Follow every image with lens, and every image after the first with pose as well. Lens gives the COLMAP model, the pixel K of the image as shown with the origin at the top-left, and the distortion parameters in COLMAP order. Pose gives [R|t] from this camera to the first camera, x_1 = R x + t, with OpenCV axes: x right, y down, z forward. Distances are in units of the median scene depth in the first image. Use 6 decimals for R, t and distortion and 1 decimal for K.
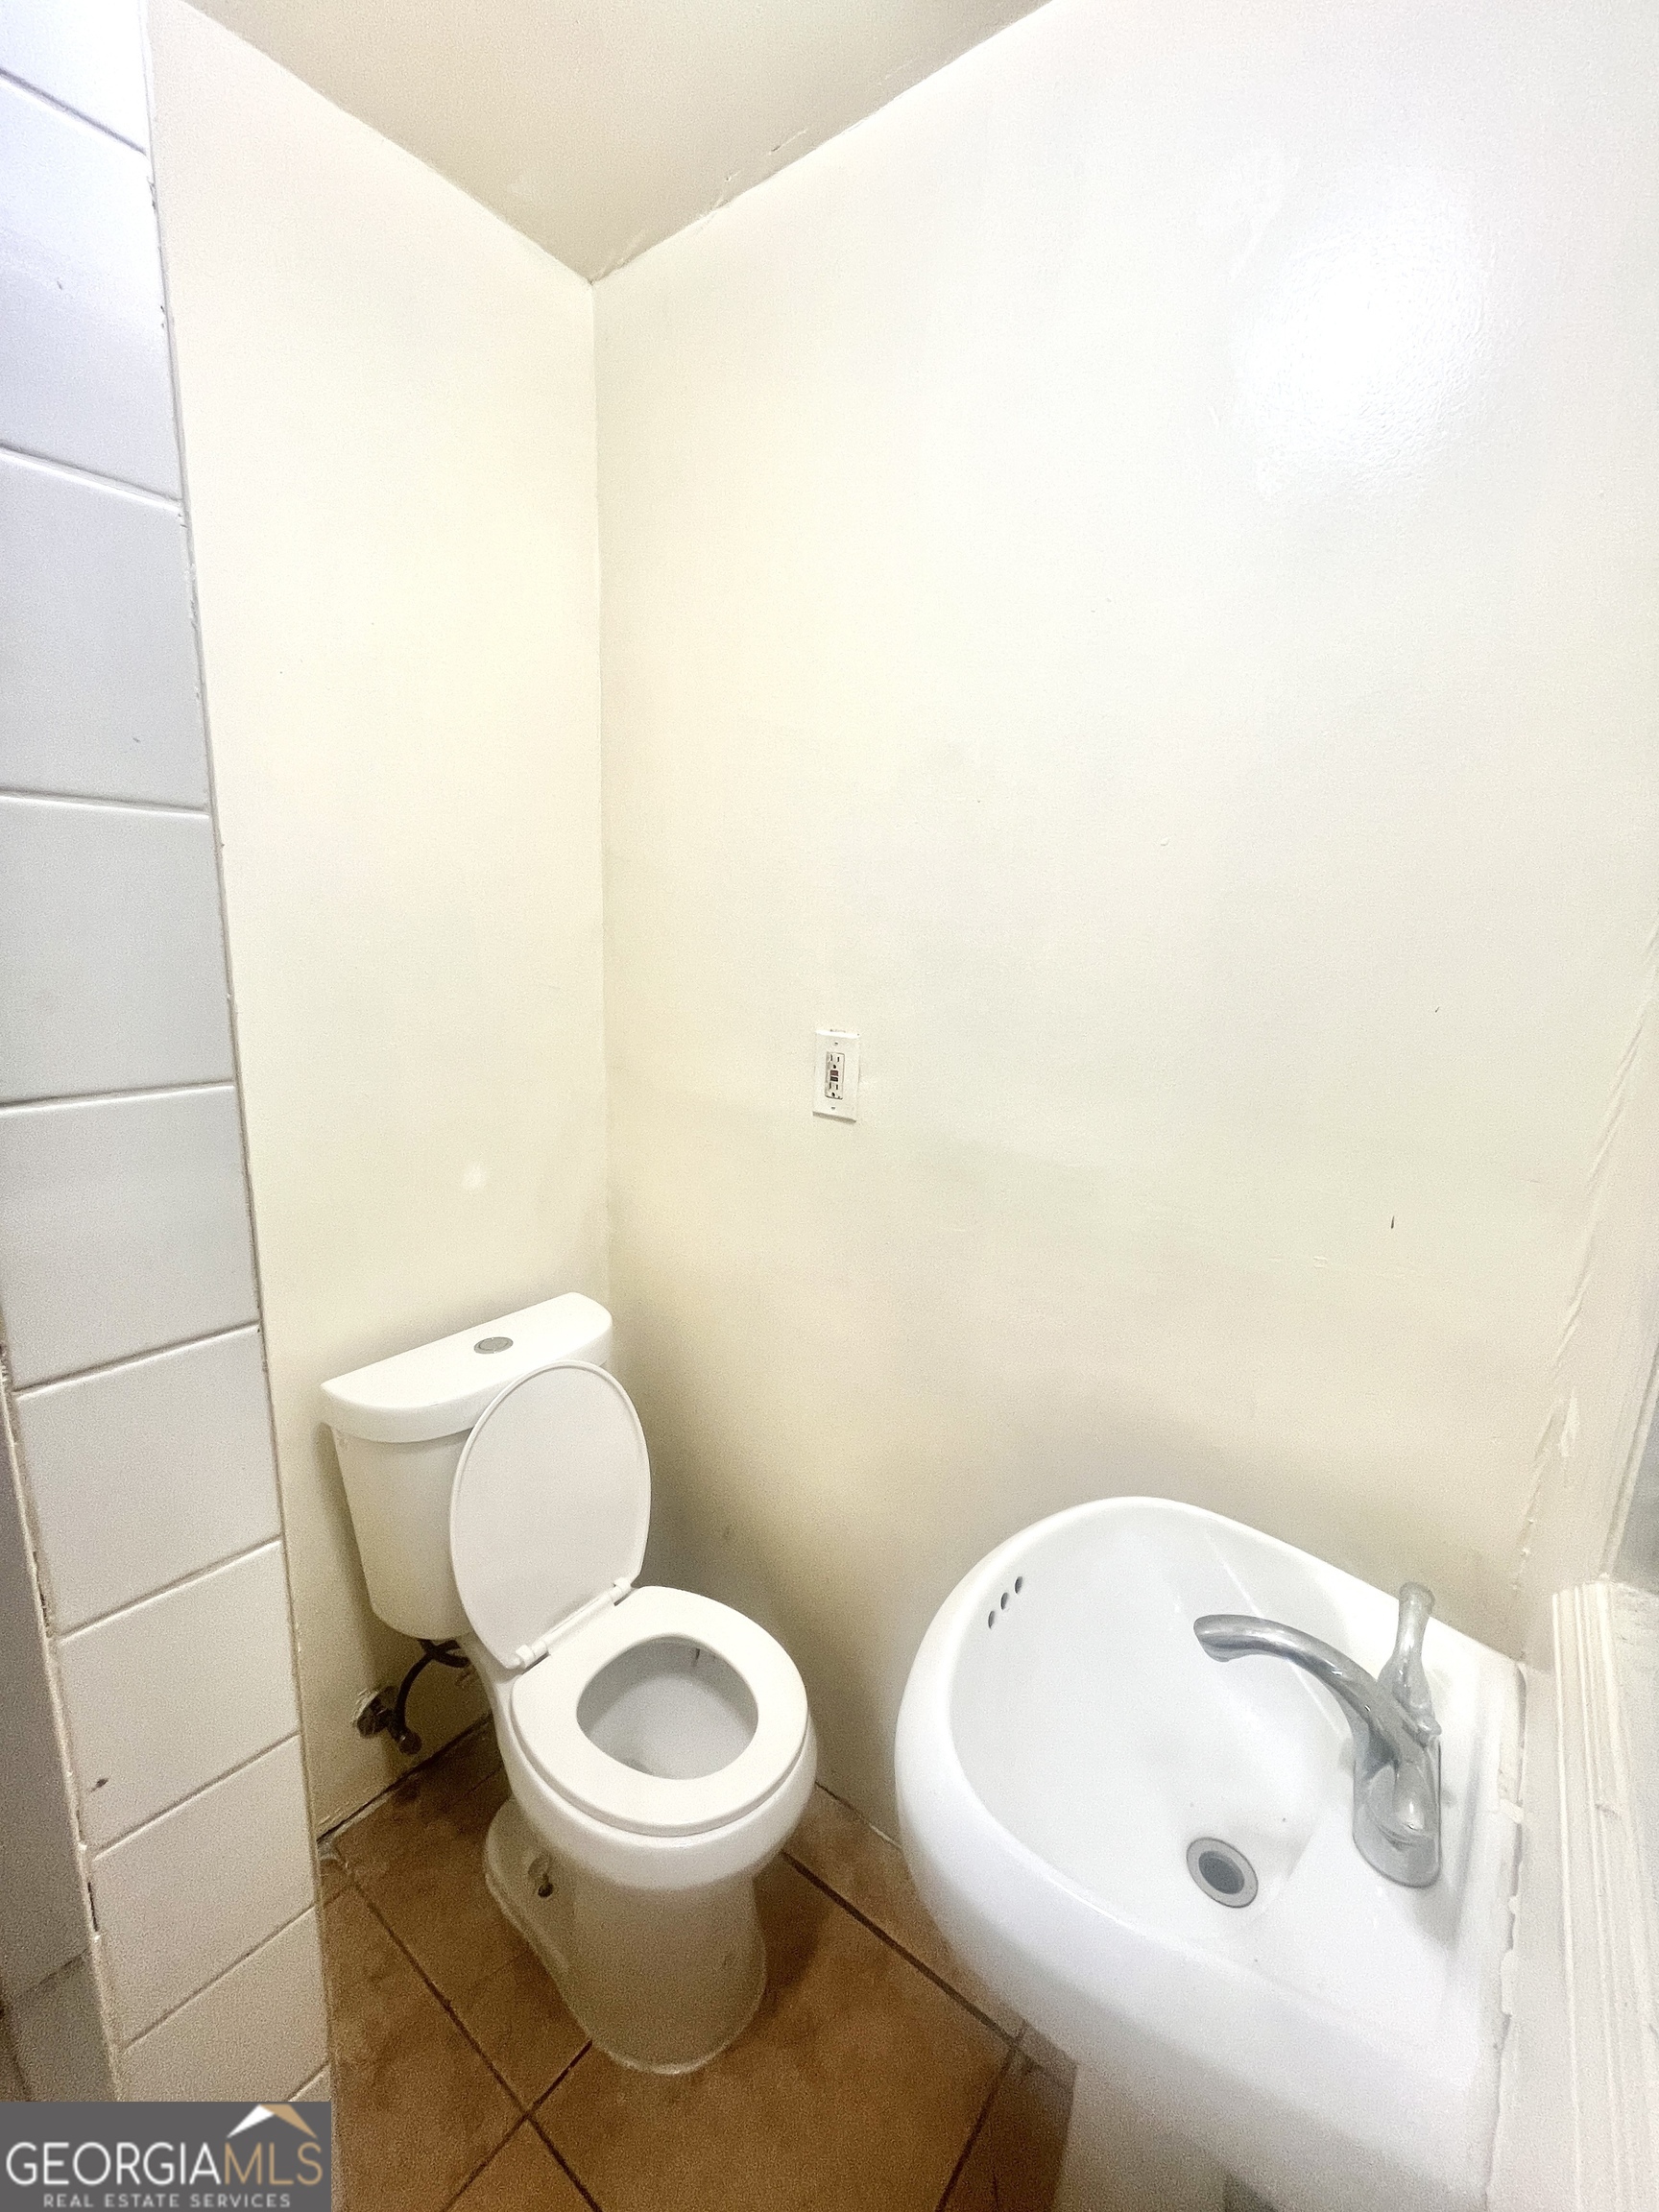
lens RADIAL K [[899.3, 0, 819.8], [0, 899.3, 1107.8], [0, 0, 1]] dist [-0.003284, 0.000328]
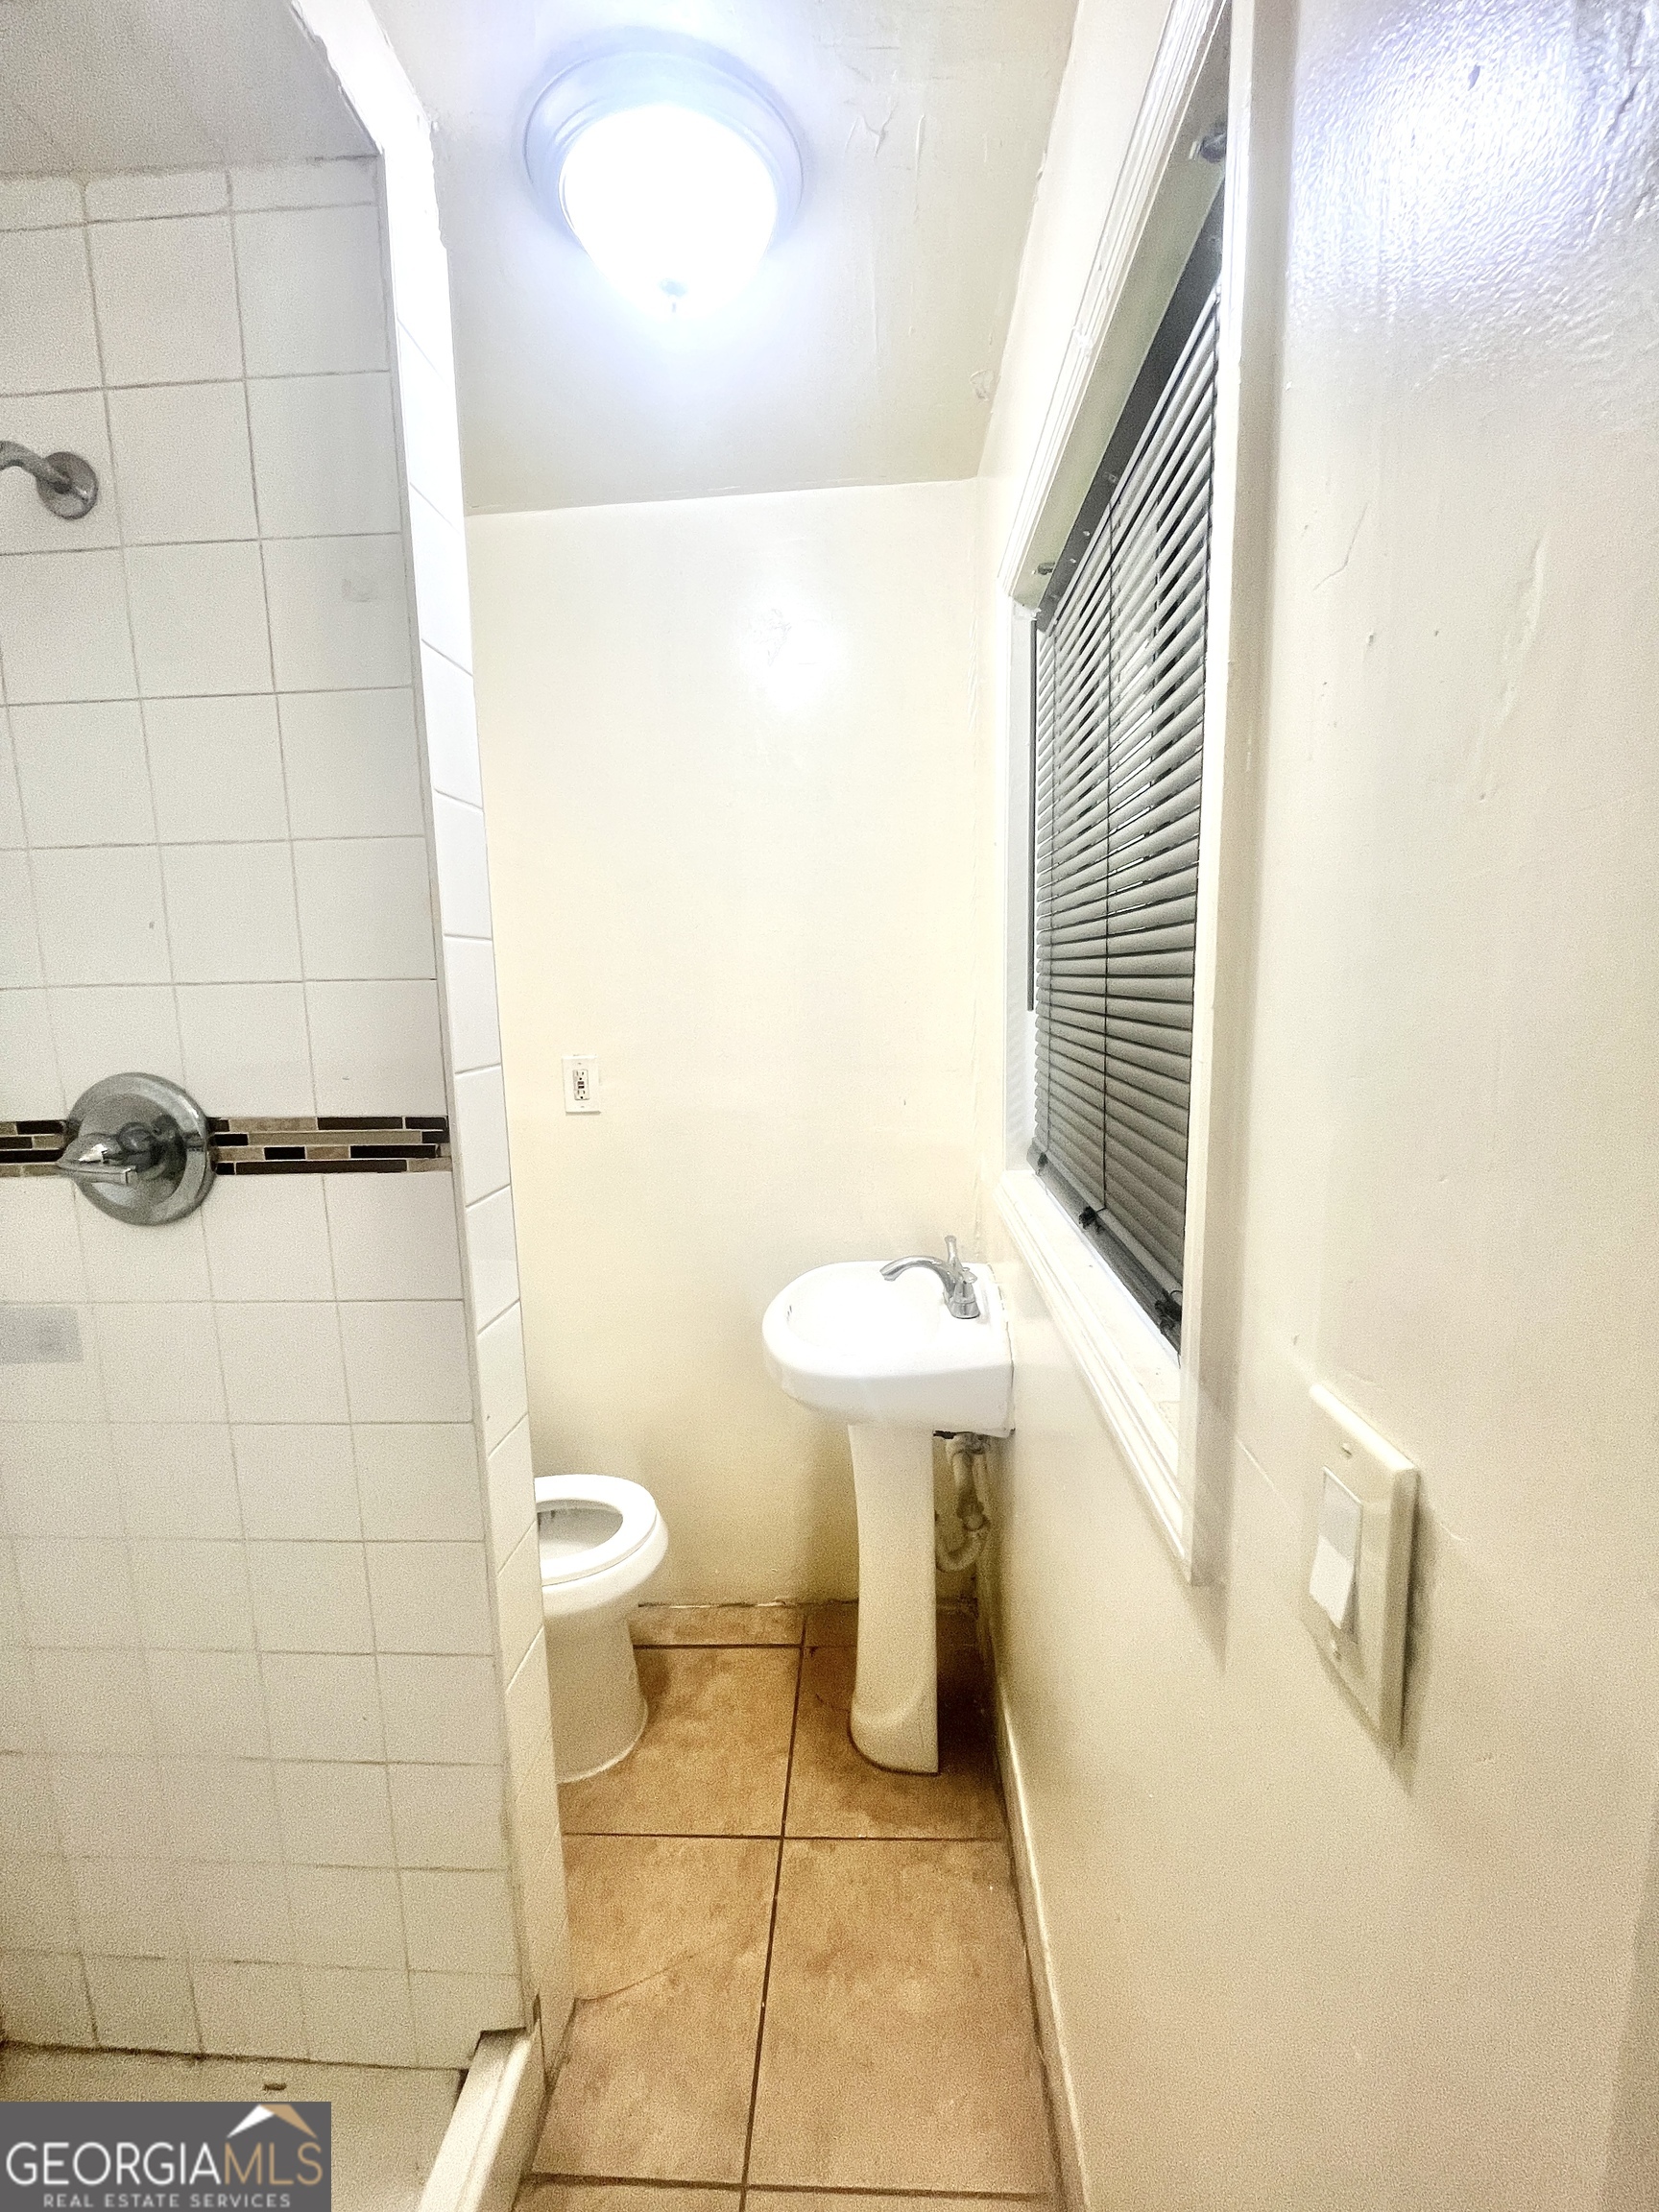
lens RADIAL K [[899.3, 0, 827.2], [0, 899.3, 1097.0], [0, 0, 1]] dist [-0.003284, 0.000328]
pose [[0.817616, -0.129963, 0.560904, -0.497734], [0.174090, 0.984395, -0.025680, 0.095583], [-0.548813, 0.118645, 0.827483, -0.472002]]
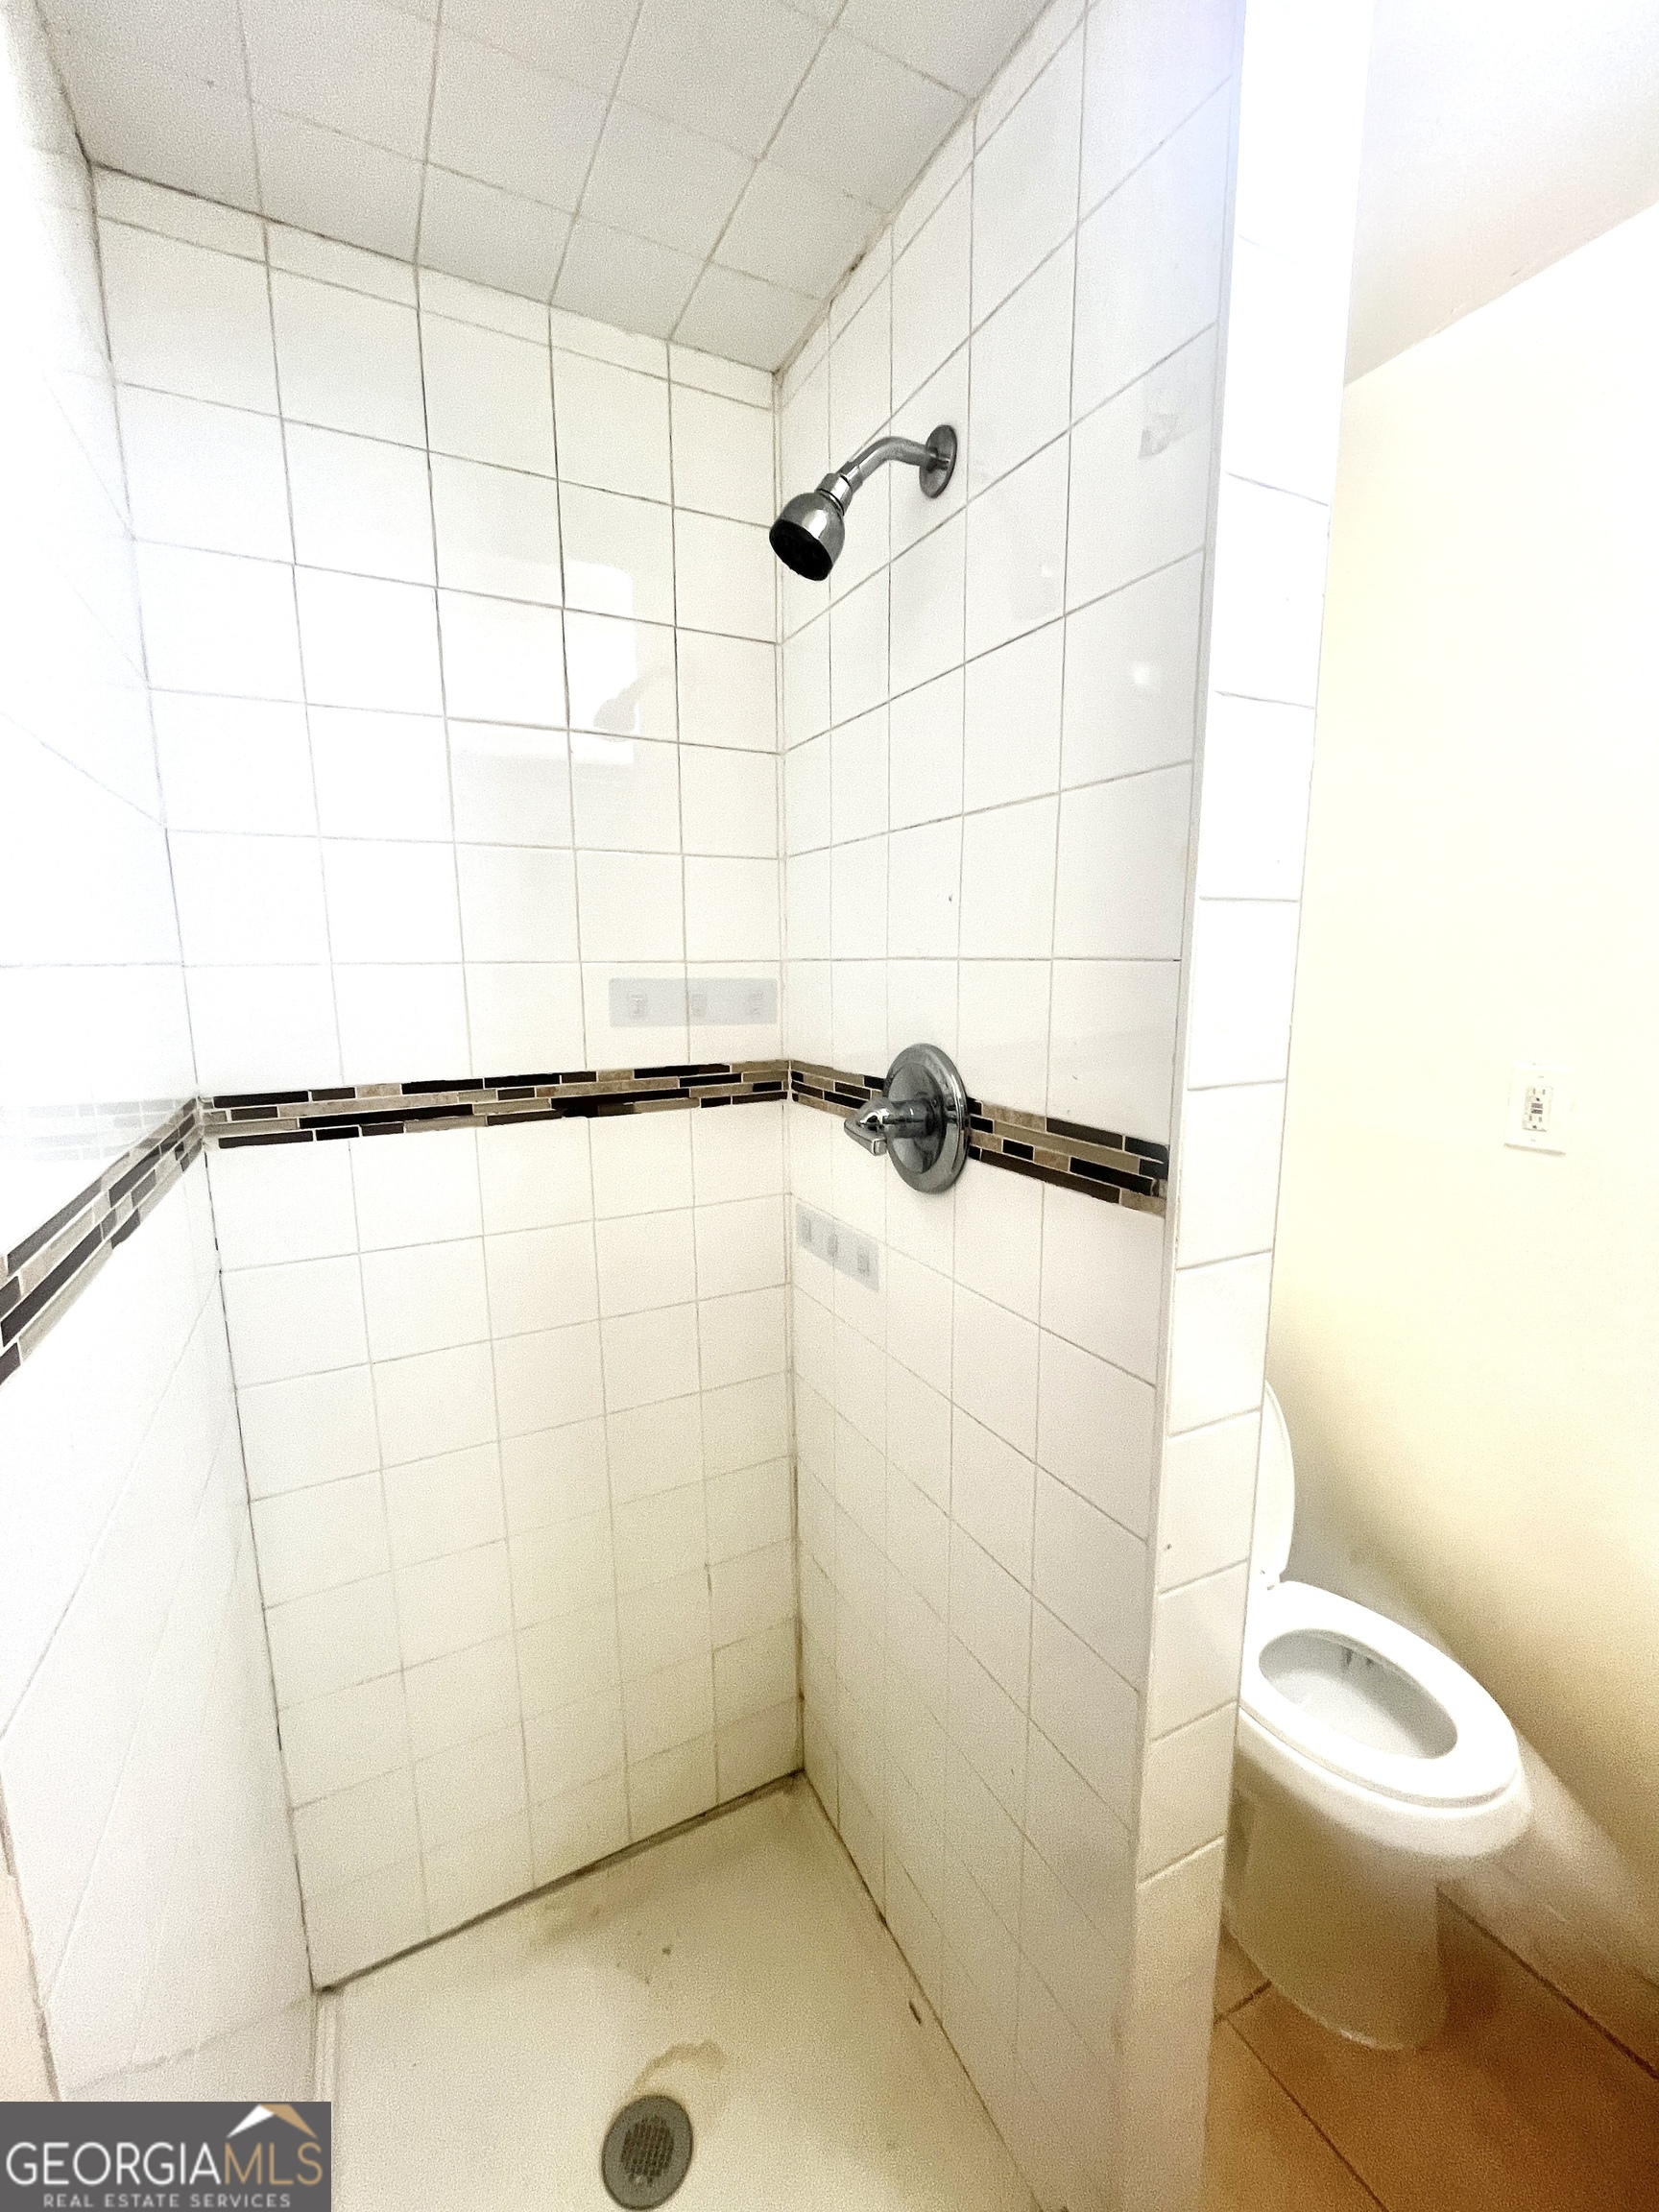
lens RADIAL K [[899.3, 0, 825.8], [0, 899.3, 1106.8], [0, 0, 1]] dist [-0.003284, 0.000328]
pose [[0.904281, 0.024307, -0.426246, -0.280594], [-0.046629, 0.998029, -0.042009, 0.043054], [0.424385, 0.057863, 0.903631, -0.258620]]
